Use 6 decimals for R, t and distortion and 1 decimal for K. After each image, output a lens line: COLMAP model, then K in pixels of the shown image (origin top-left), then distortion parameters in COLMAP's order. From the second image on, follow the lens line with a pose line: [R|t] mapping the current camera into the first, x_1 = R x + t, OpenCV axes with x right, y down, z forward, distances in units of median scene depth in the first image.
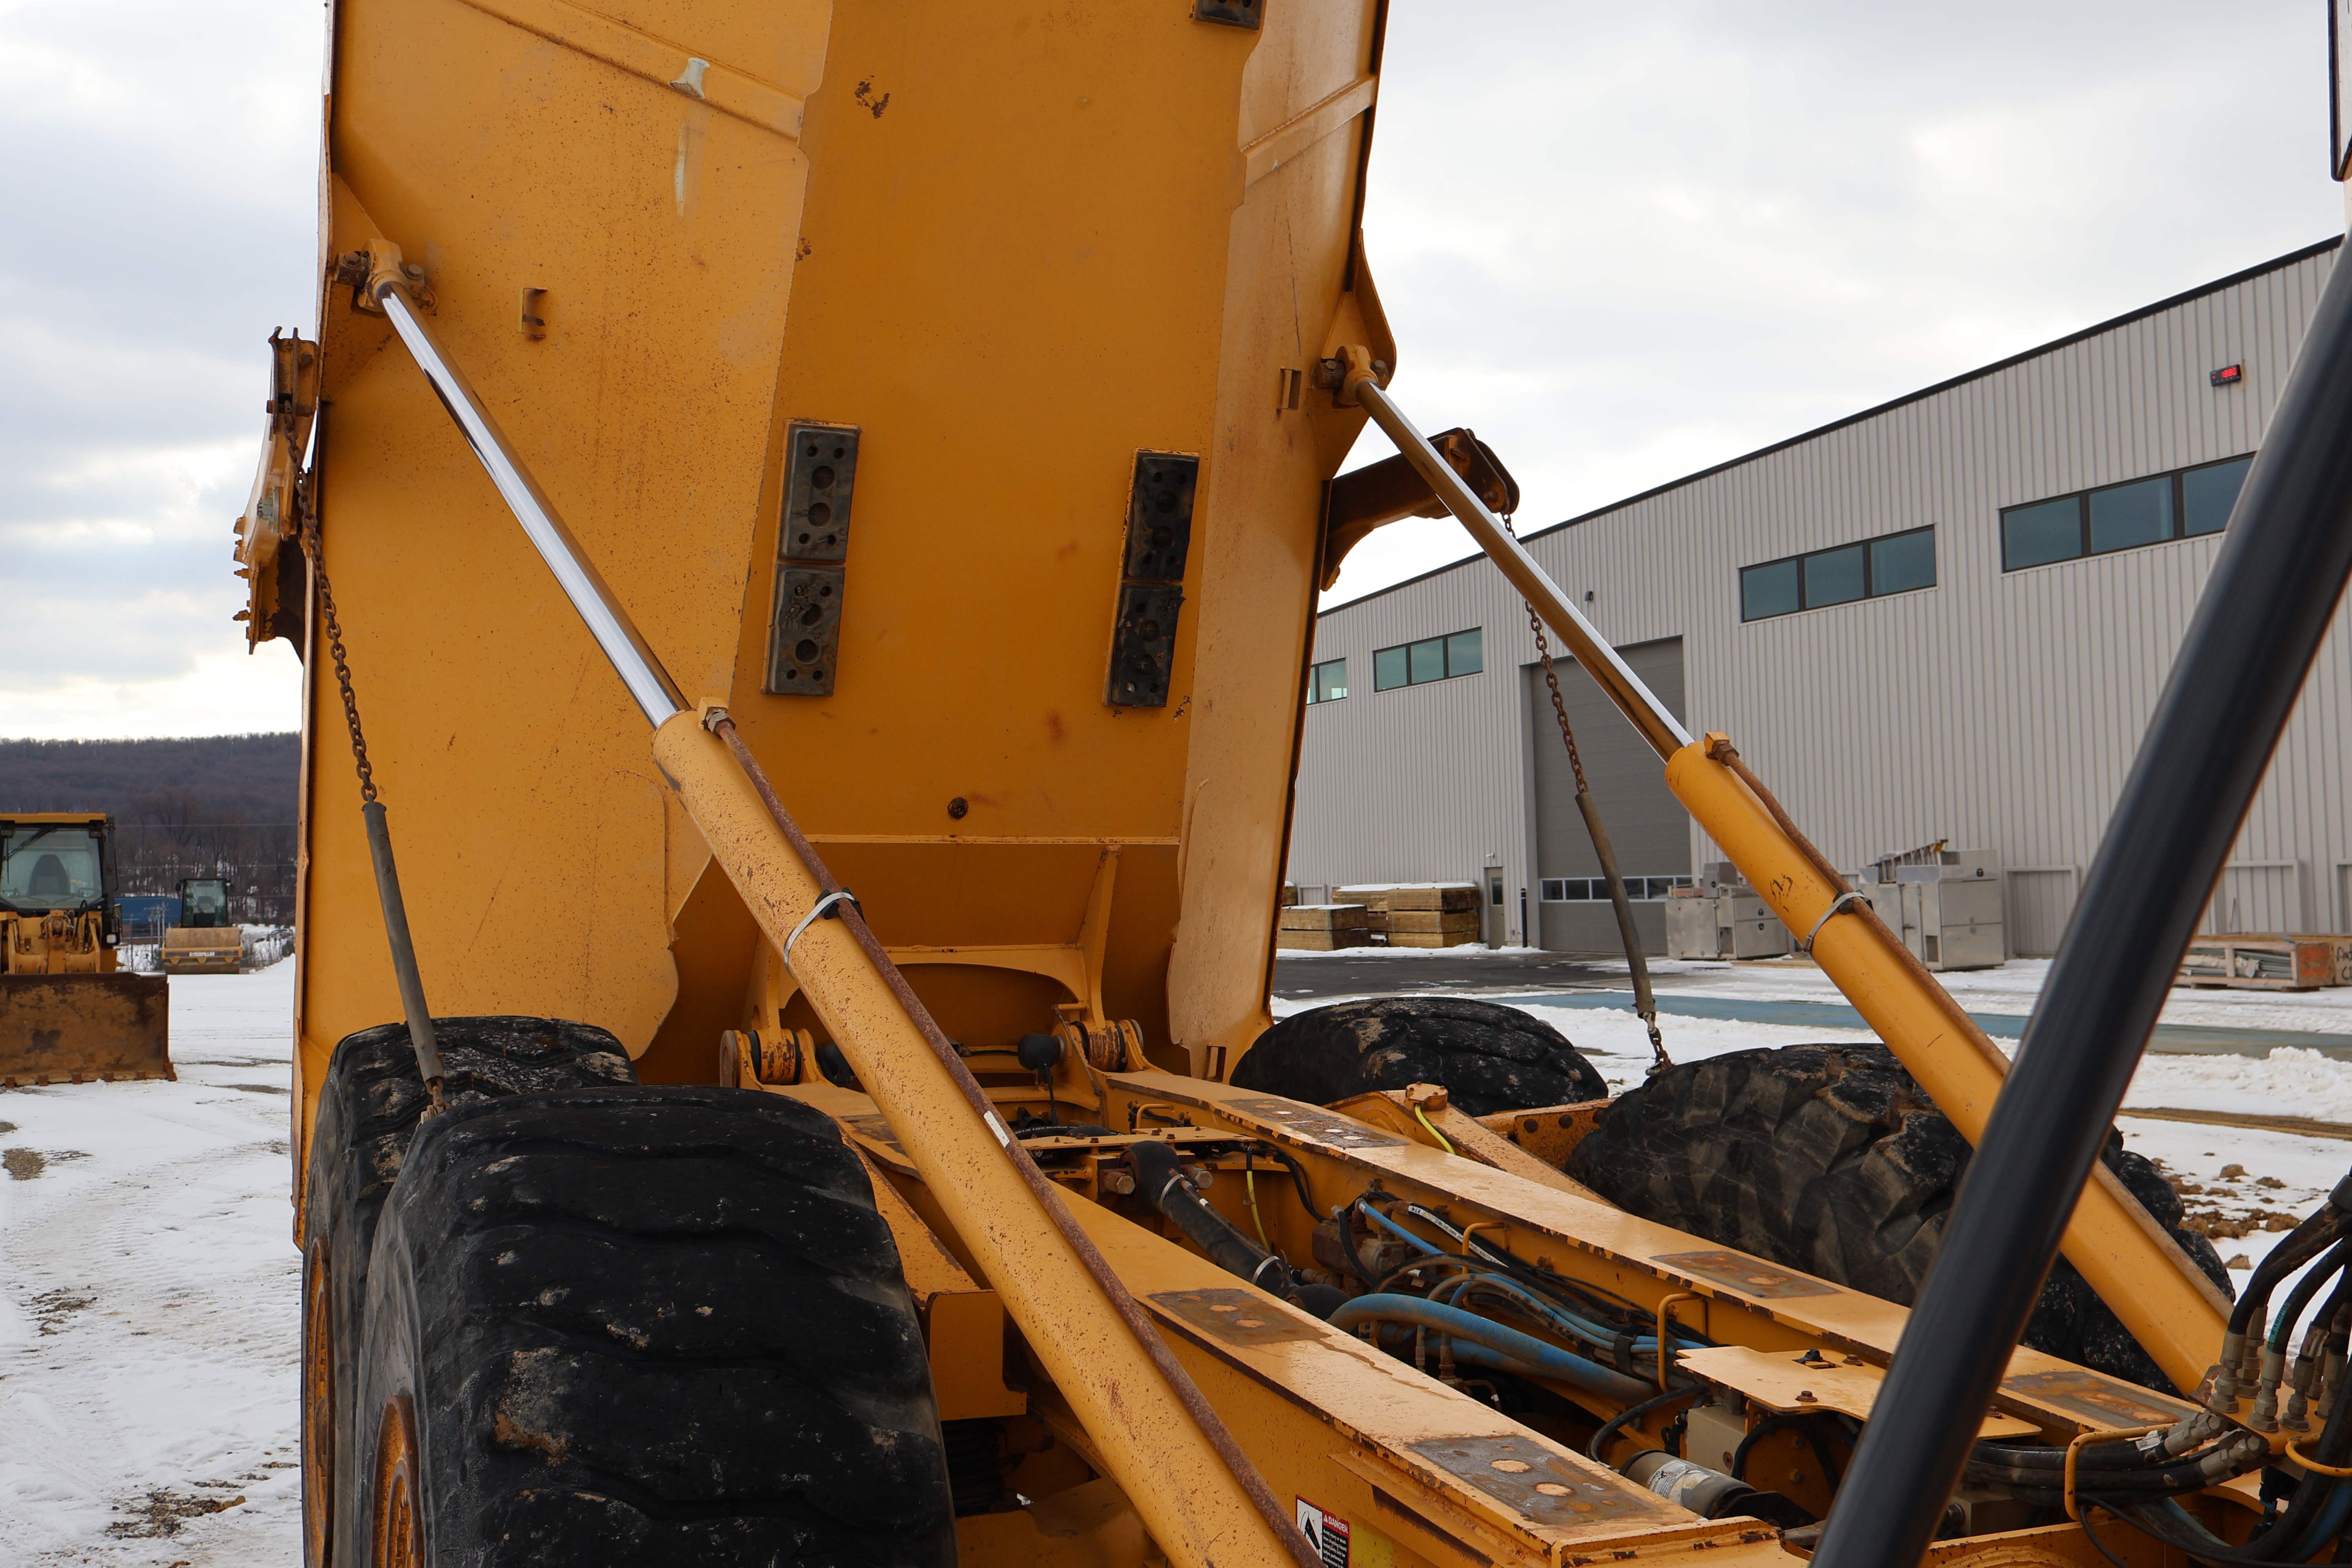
lens RADIAL K [[2351.2, 0, 1176.0], [0, 2351.2, 784.0], [0, 0, 1]] dist [-0.004229, 0.038165]
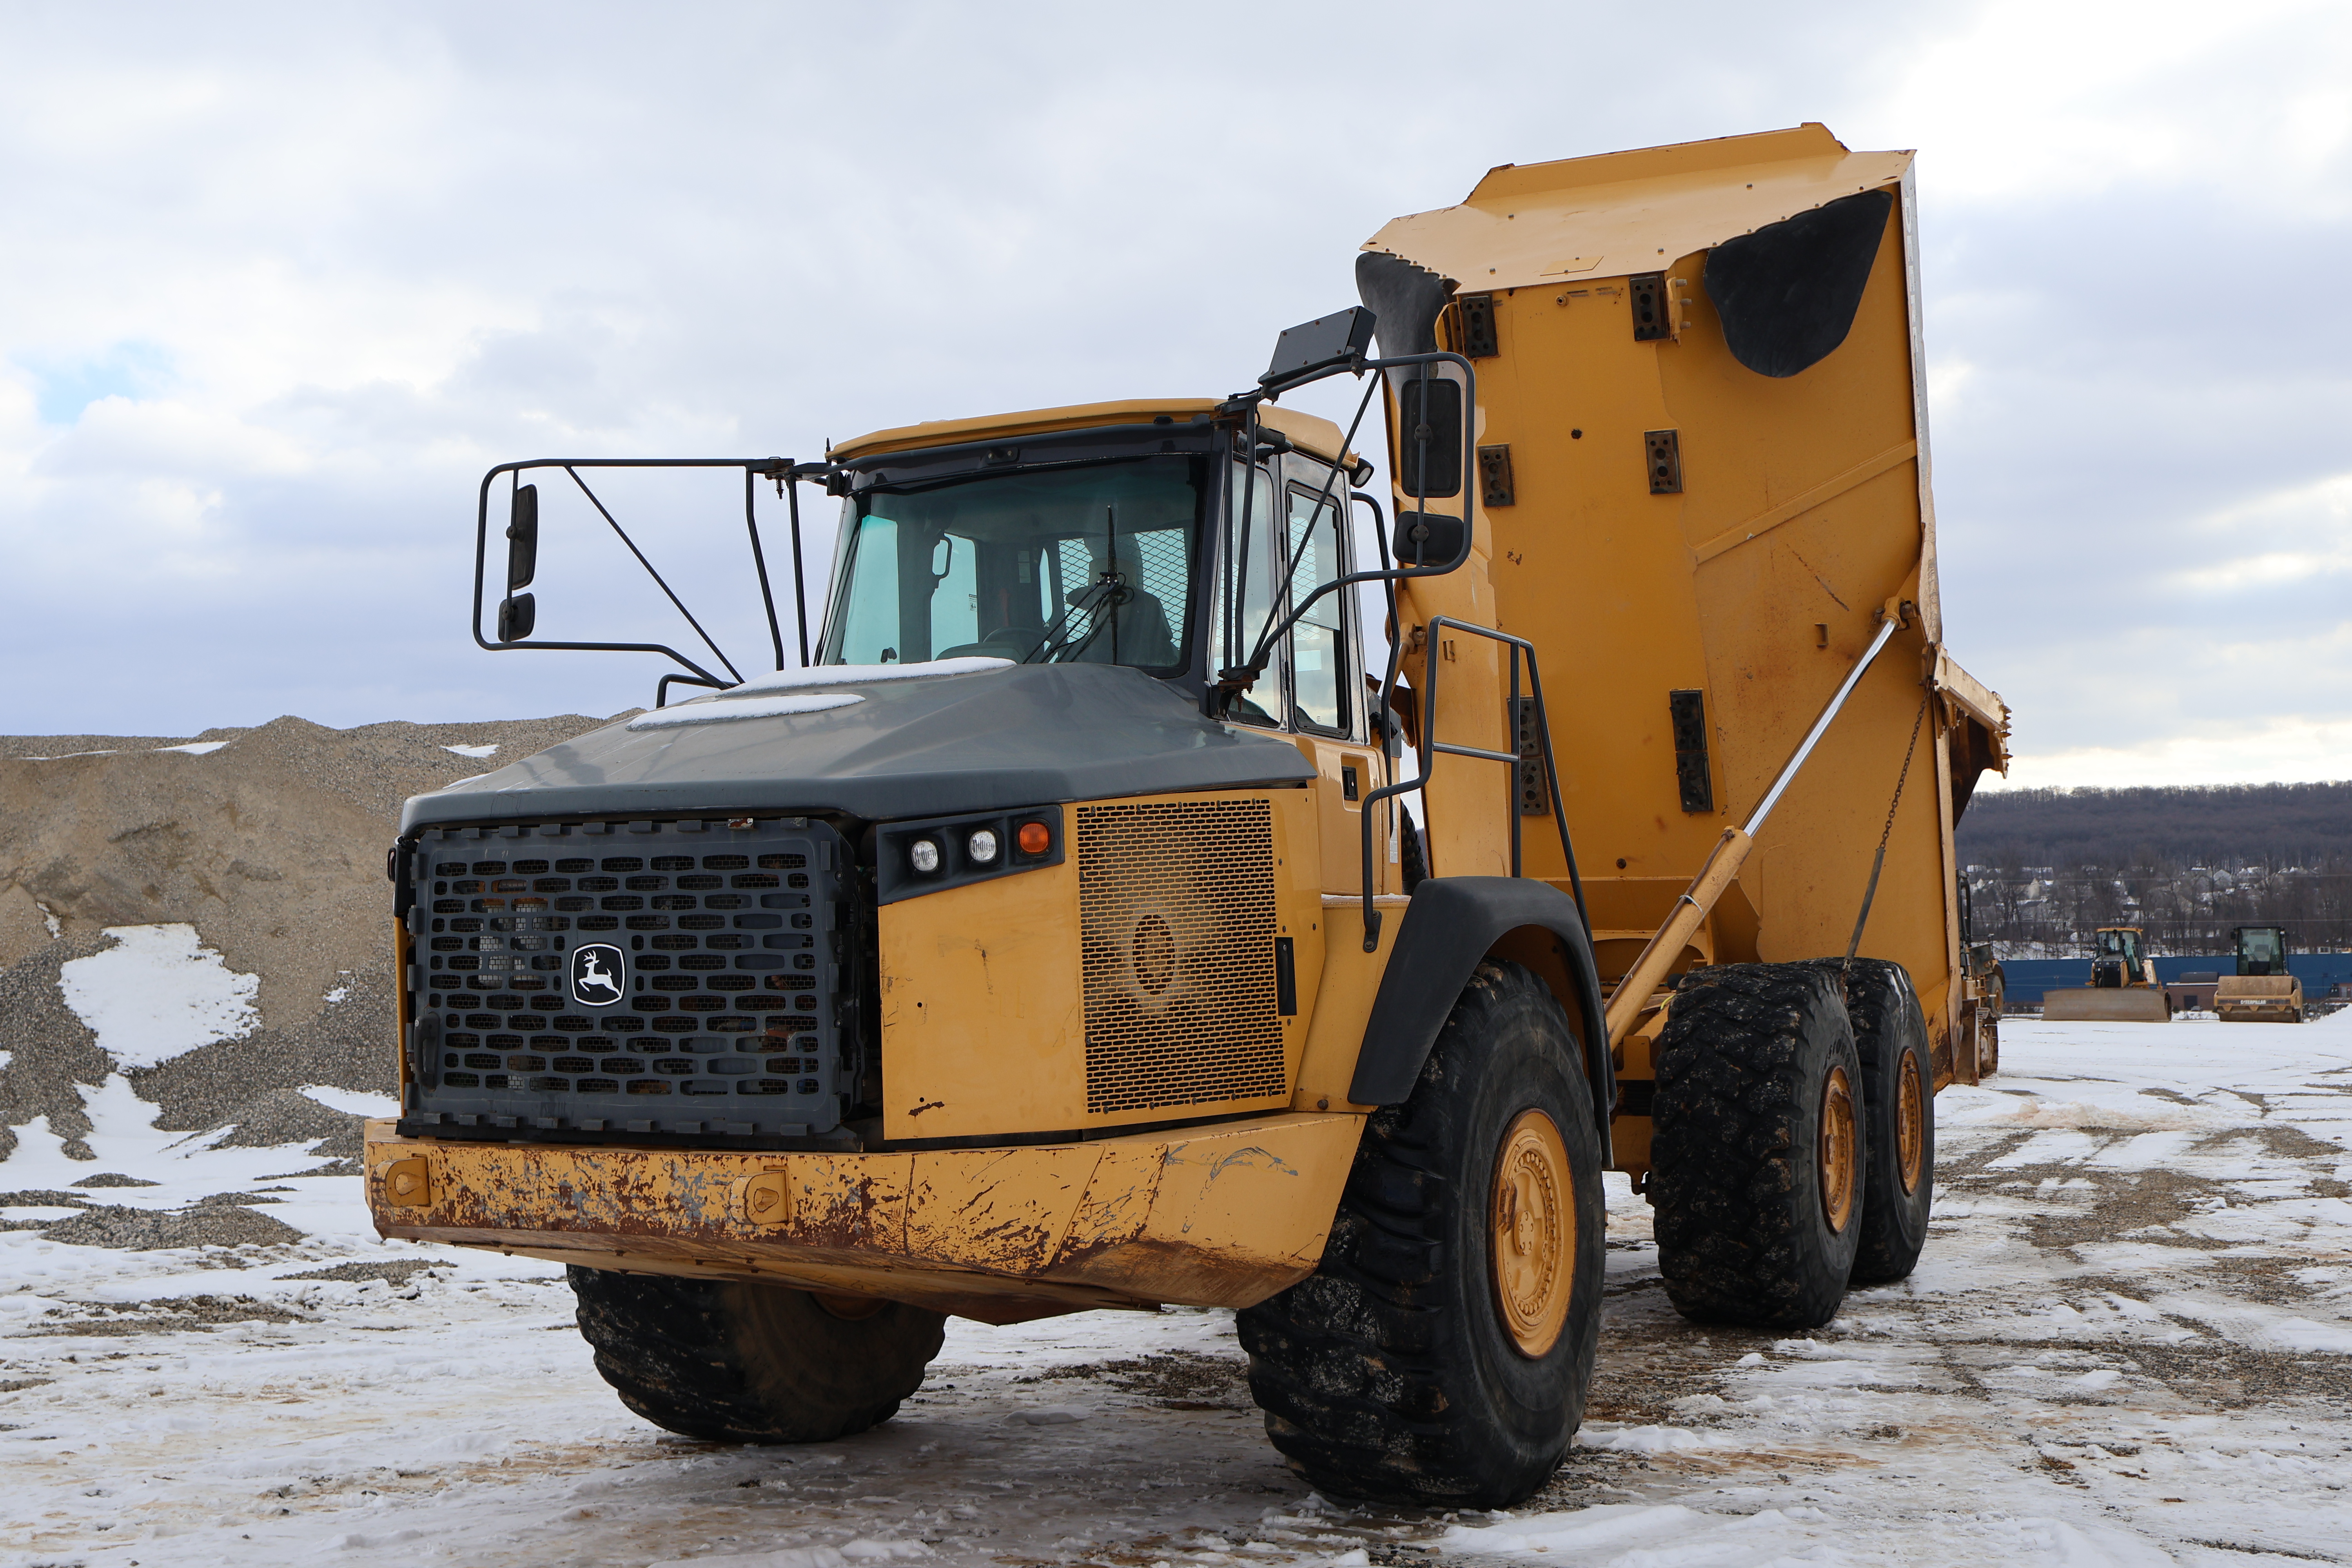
lens RADIAL K [[2606.1, 0, 1176.0], [0, 2606.1, 784.0], [0, 0, 1]] dist [0.014824, -0.008183]
pose [[0.655184, -0.044369, -0.754165, 0.228018], [0.031428, 0.999010, -0.031470, -0.000006], [0.754815, -0.003083, 0.655930, -0.134614]]
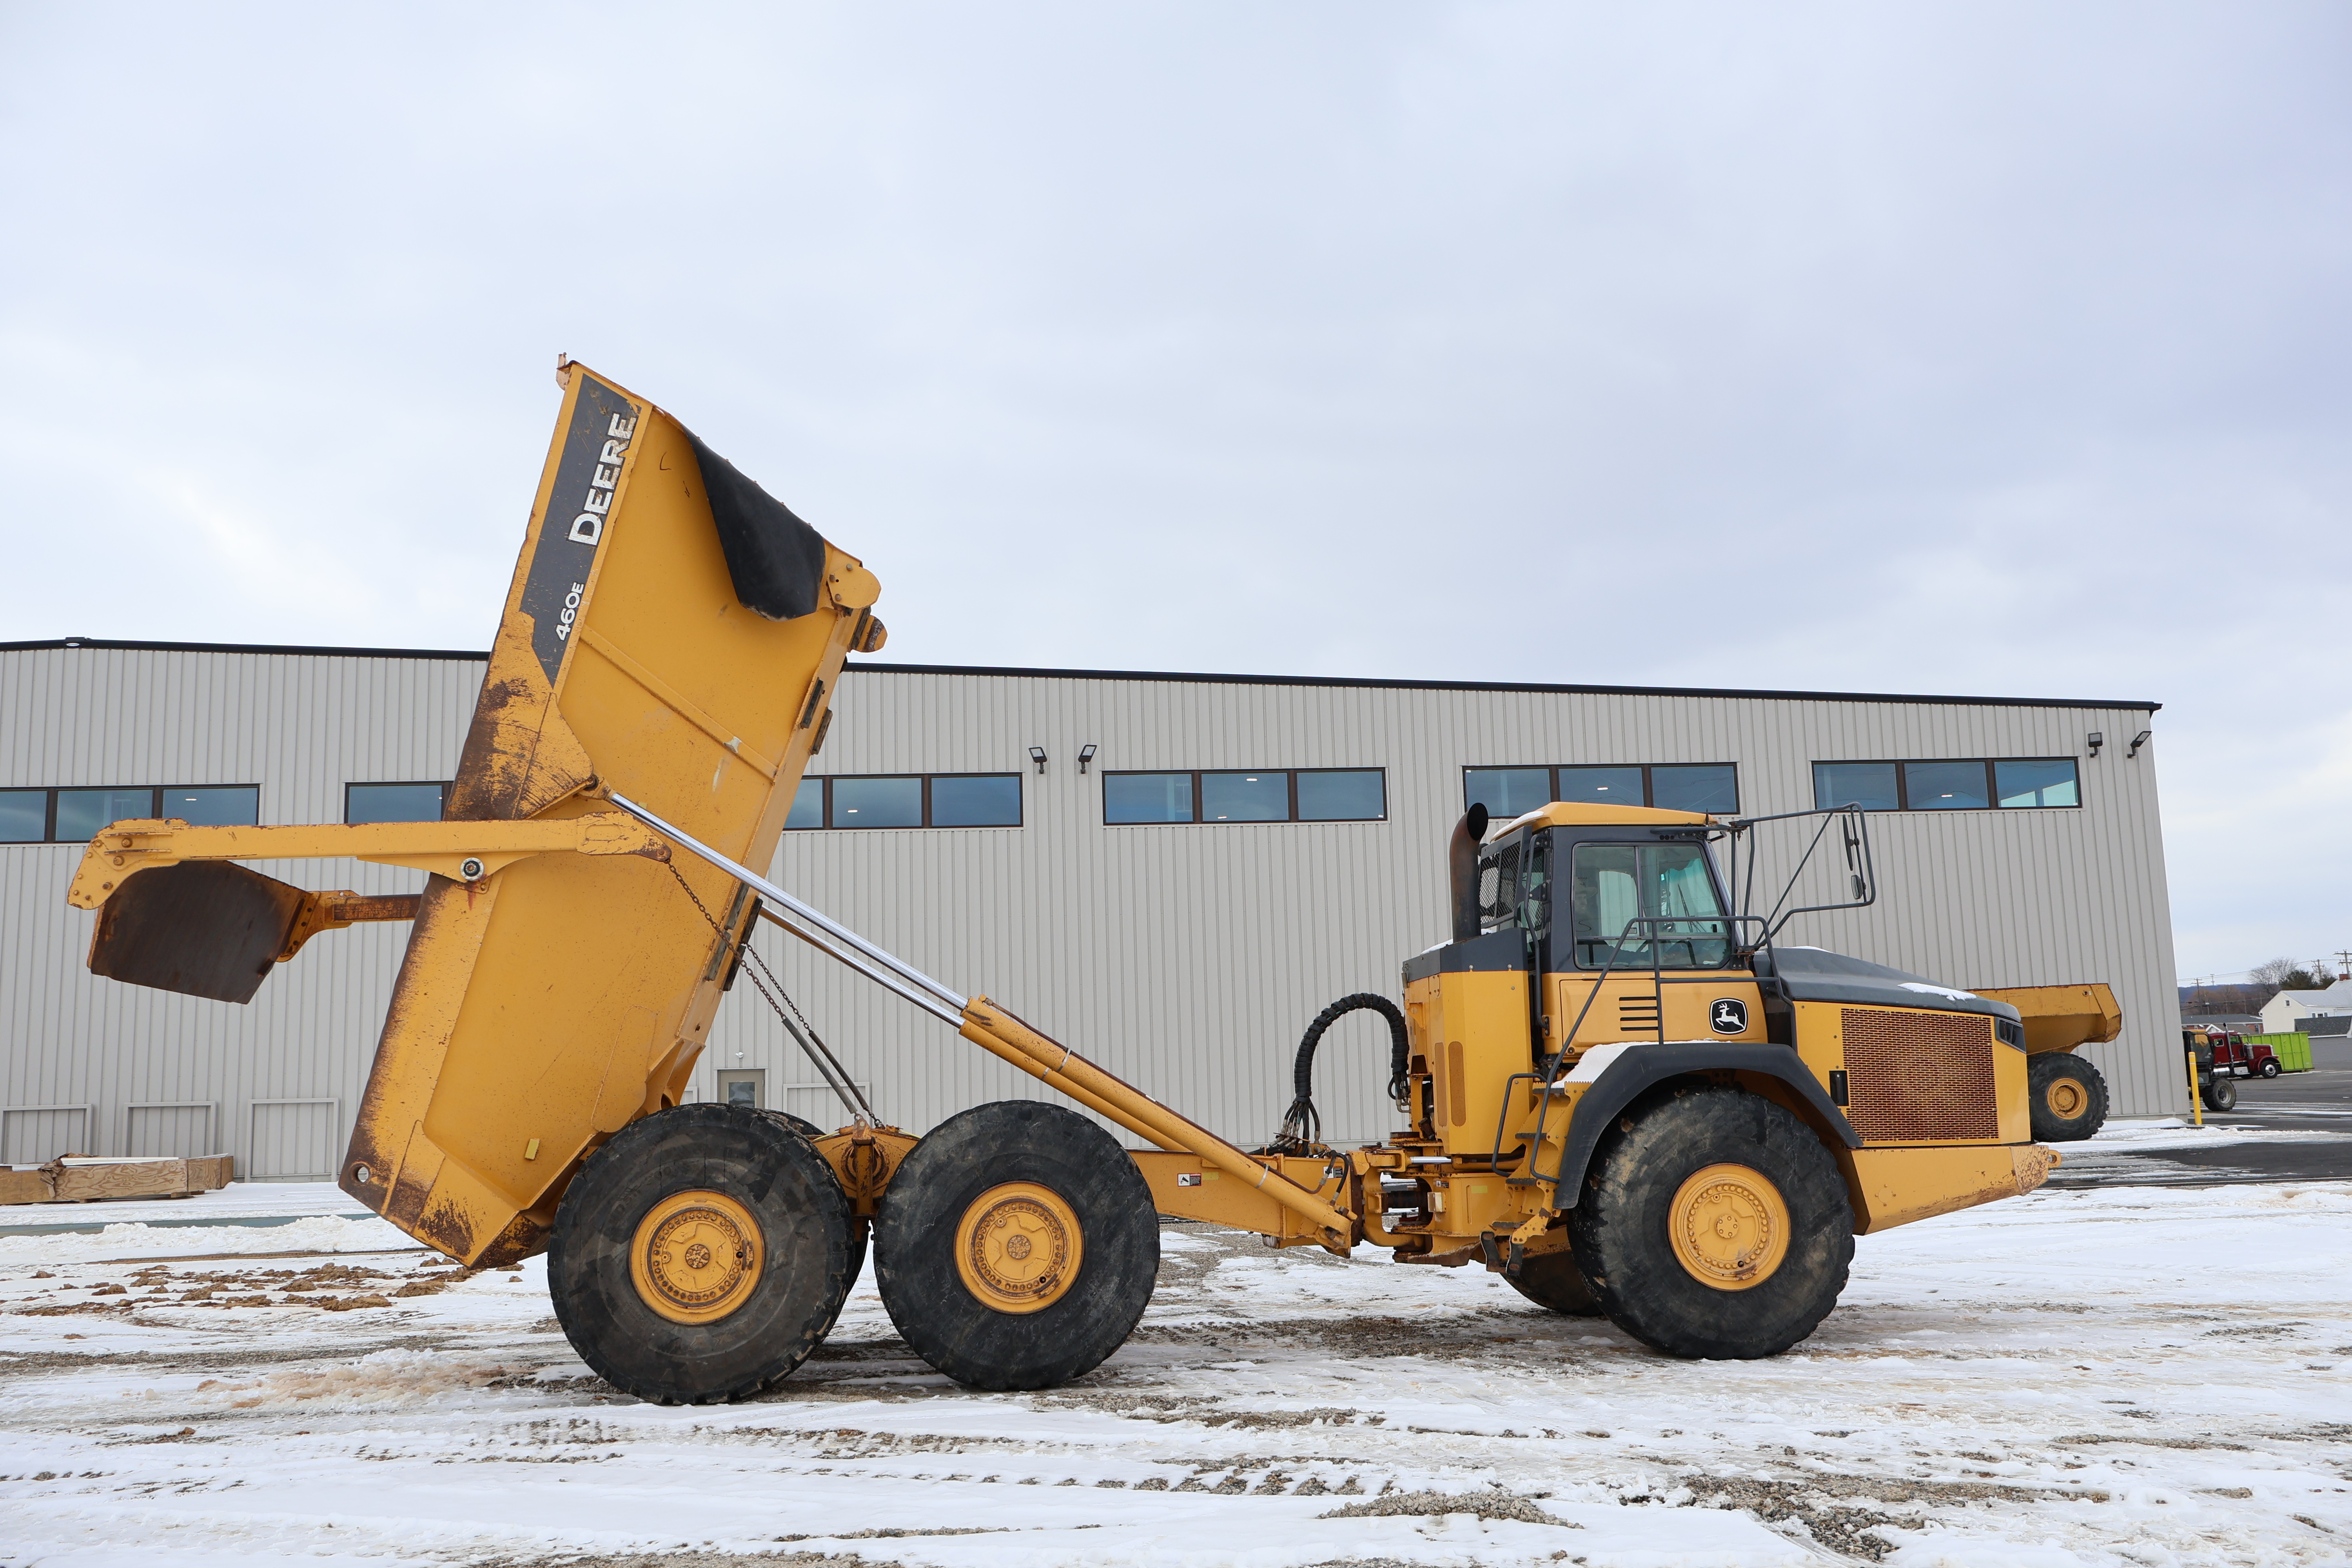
lens RADIAL K [[1942.5, 0, 1175.2], [0, 1942.5, 791.6], [0, 0, 1]] dist [0.001505, 0.004845]
pose [[0.292236, 0.155310, 0.943651, -0.311674], [-0.018834, 0.987468, -0.156689, 0.012284], [-0.956161, 0.028018, 0.291499, -0.015017]]
